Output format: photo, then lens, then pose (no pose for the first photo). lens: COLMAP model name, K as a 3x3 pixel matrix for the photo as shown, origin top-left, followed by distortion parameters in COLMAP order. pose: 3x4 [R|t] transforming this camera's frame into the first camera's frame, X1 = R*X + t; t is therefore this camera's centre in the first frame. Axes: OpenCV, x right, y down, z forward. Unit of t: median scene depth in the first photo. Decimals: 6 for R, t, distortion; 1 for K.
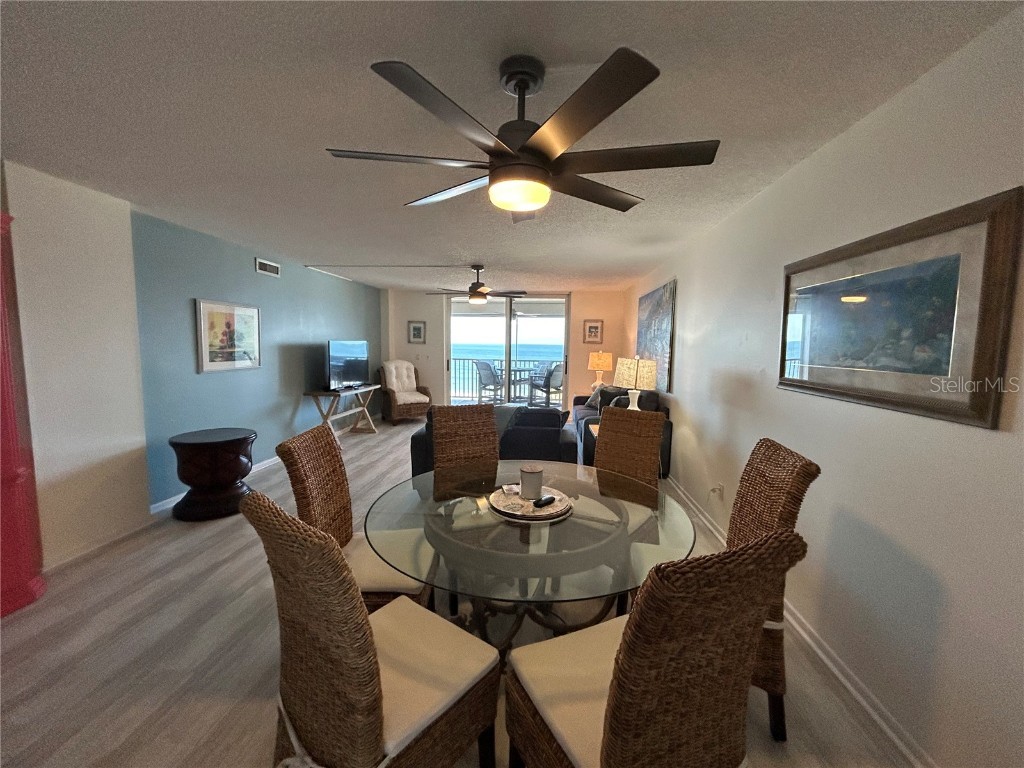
lens RADIAL K [[415.4, 0, 510.1], [0, 415.4, 382.8], [0, 0, 1]] dist [0.000486, 0.000383]
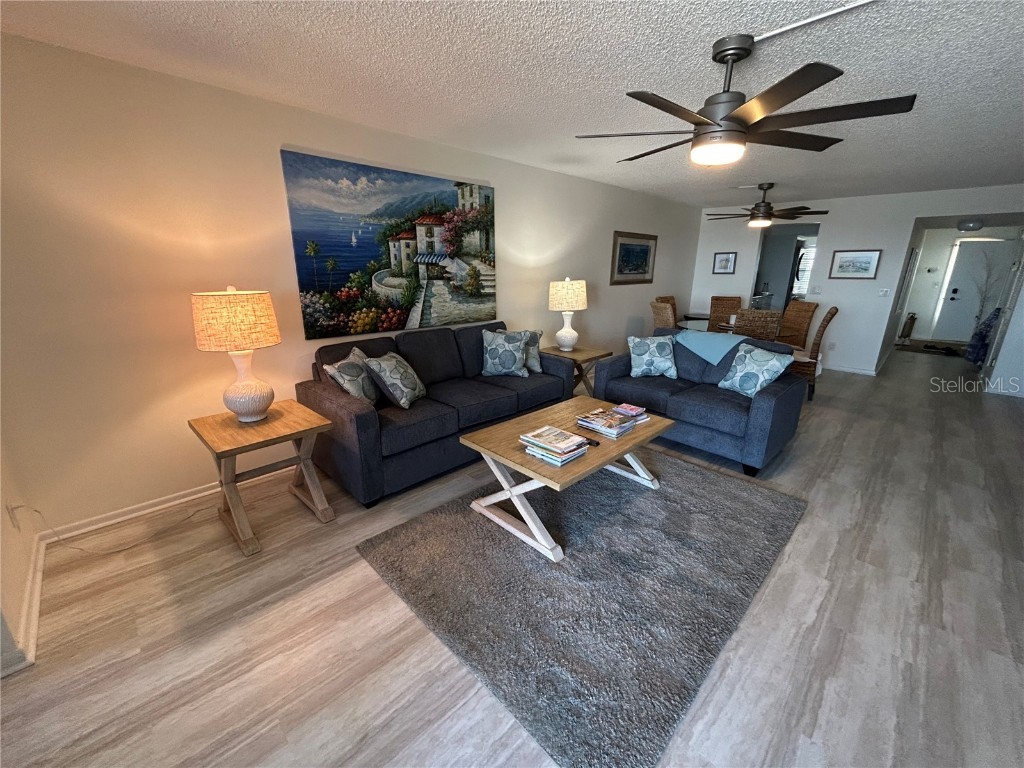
lens RADIAL K [[415.4, 0, 510.1], [0, 415.4, 382.8], [0, 0, 1]] dist [0.000486, 0.000383]
pose [[-0.770608, -0.201054, 0.604765, -0.151397], [0.035484, 0.933927, 0.355699, -0.113612], [-0.636321, 0.295564, -0.712557, 1.110582]]
